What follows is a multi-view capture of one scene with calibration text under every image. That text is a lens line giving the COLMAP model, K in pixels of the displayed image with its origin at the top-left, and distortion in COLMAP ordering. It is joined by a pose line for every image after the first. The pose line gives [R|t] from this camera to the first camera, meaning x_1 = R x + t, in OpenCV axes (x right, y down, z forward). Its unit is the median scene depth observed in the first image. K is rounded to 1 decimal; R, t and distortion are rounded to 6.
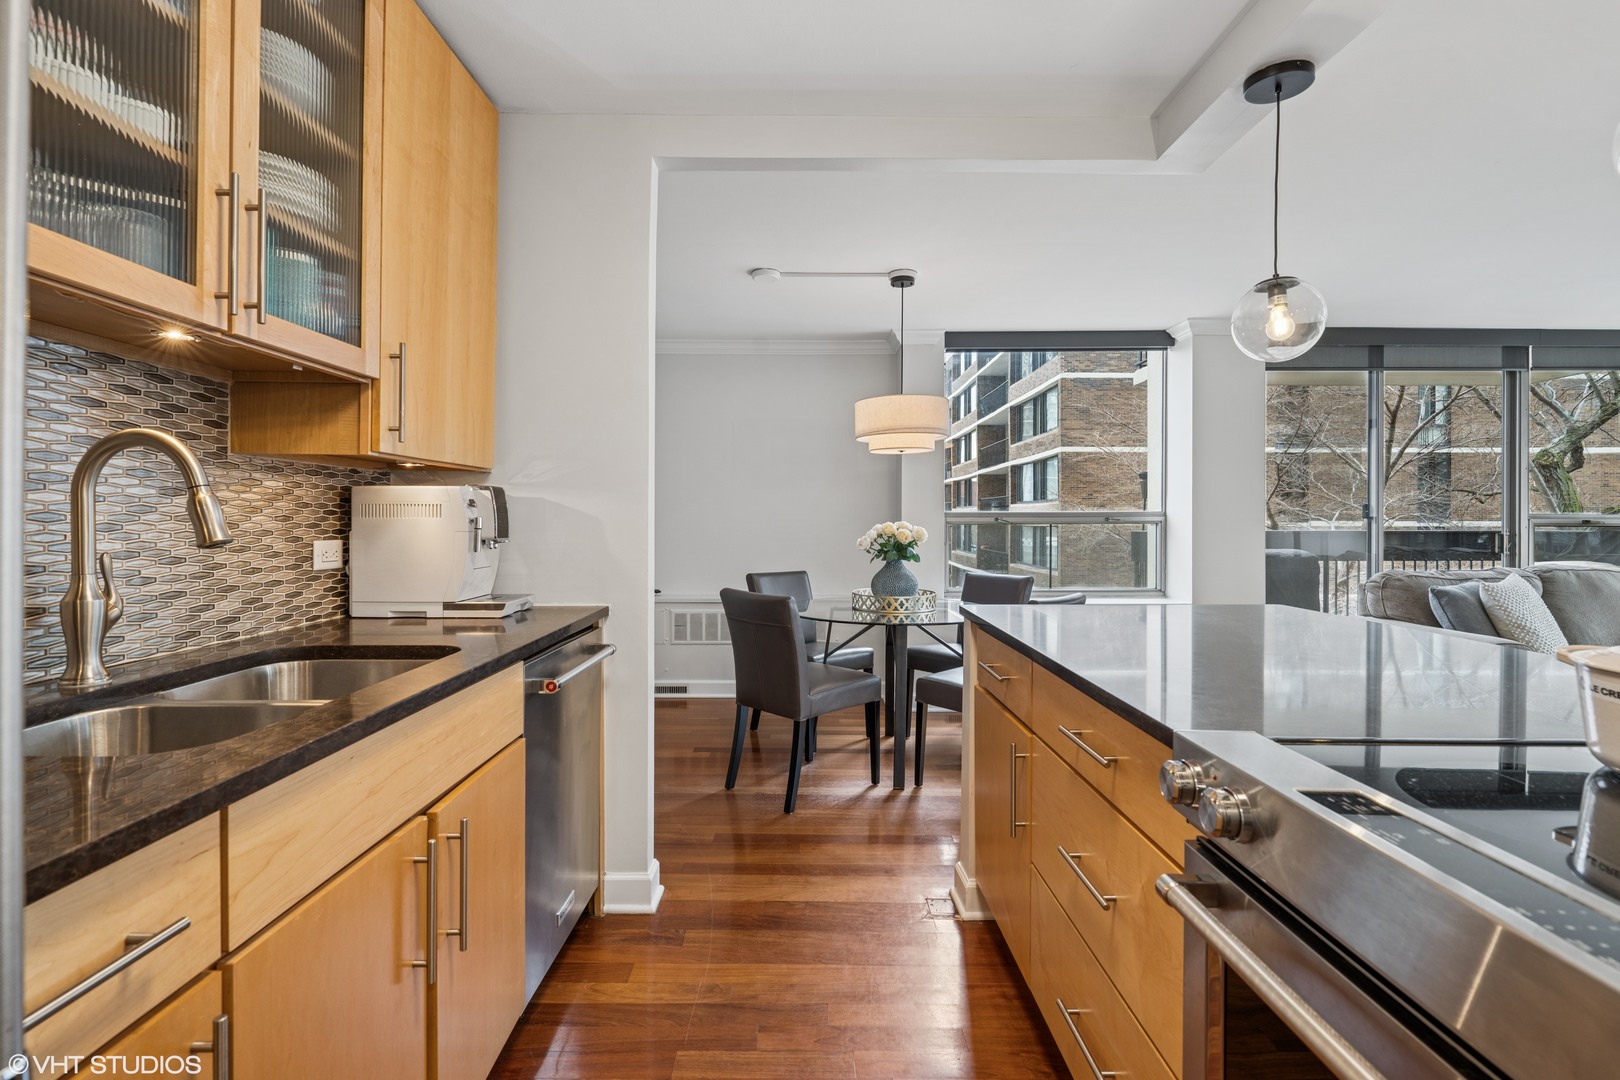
lens RADIAL K [[737.2, 0, 801.0], [0, 737.2, 521.0], [0, 0, 1]] dist [0.000458, 0.000439]
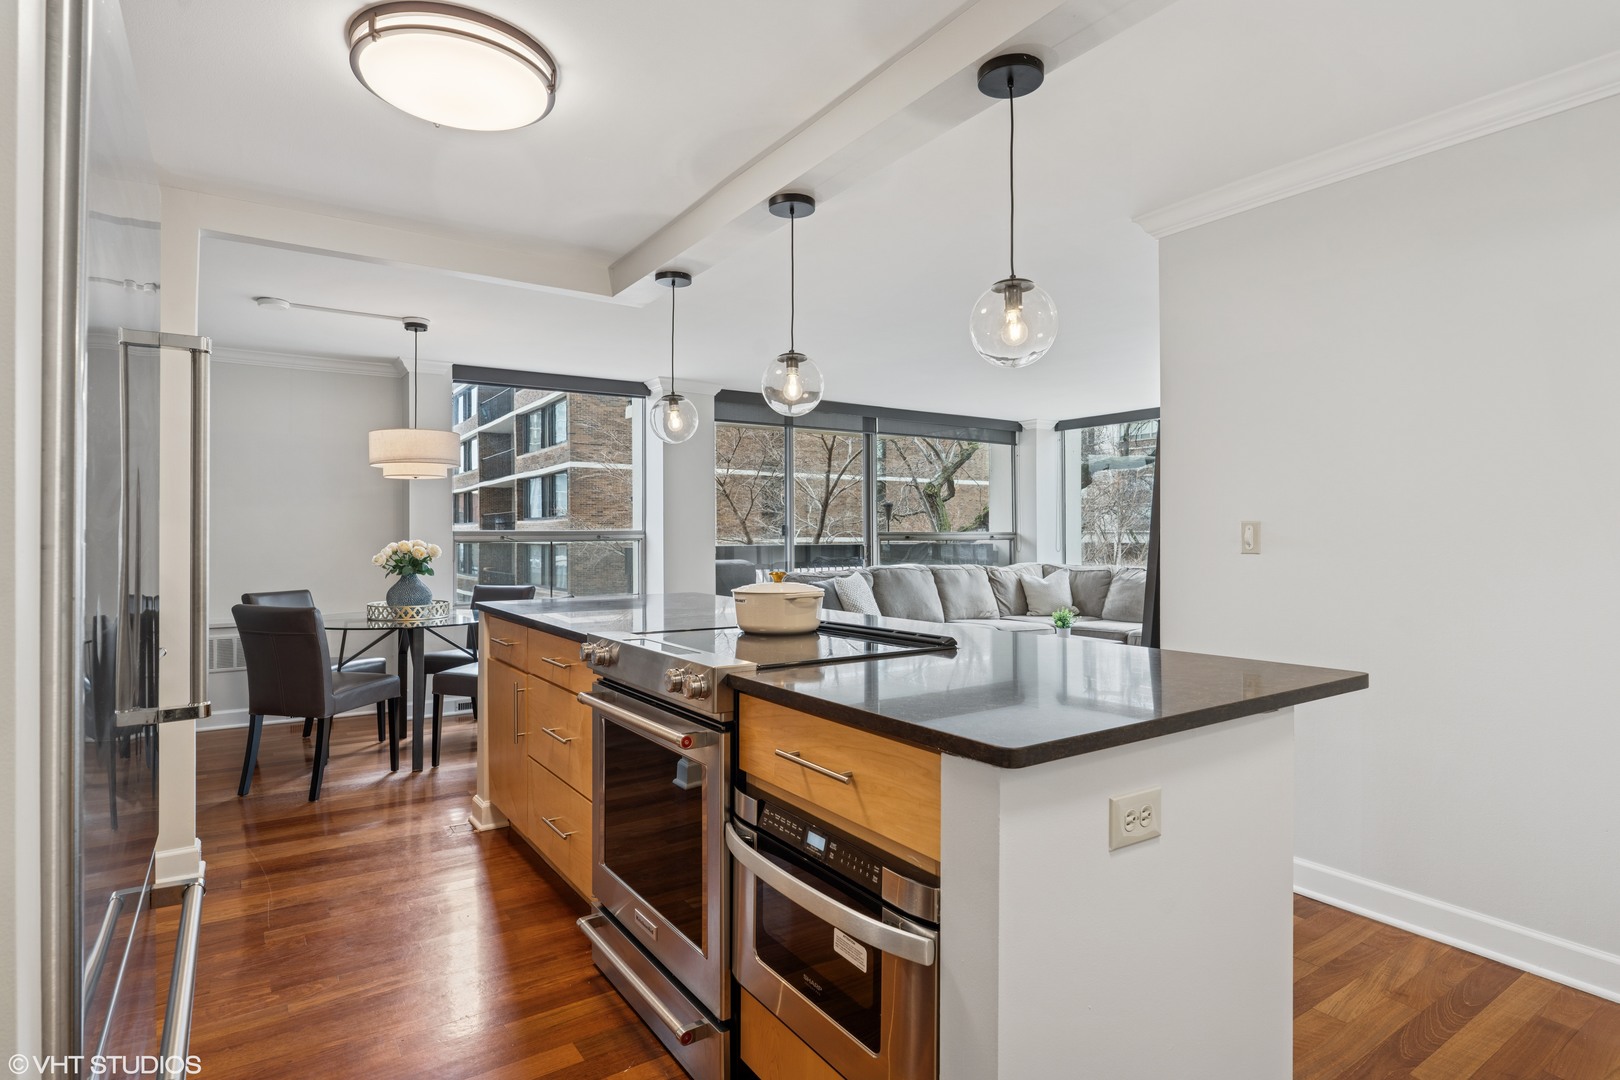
lens RADIAL K [[849.4, 0, 812.0], [0, 849.4, 535.5], [0, 0, 1]] dist [-0.001005, -0.000378]
pose [[0.819345, -0.003646, 0.573289, -0.104780], [0.006127, 0.999978, -0.002397, 0.000673], [-0.573268, 0.005477, 0.819350, -0.383003]]
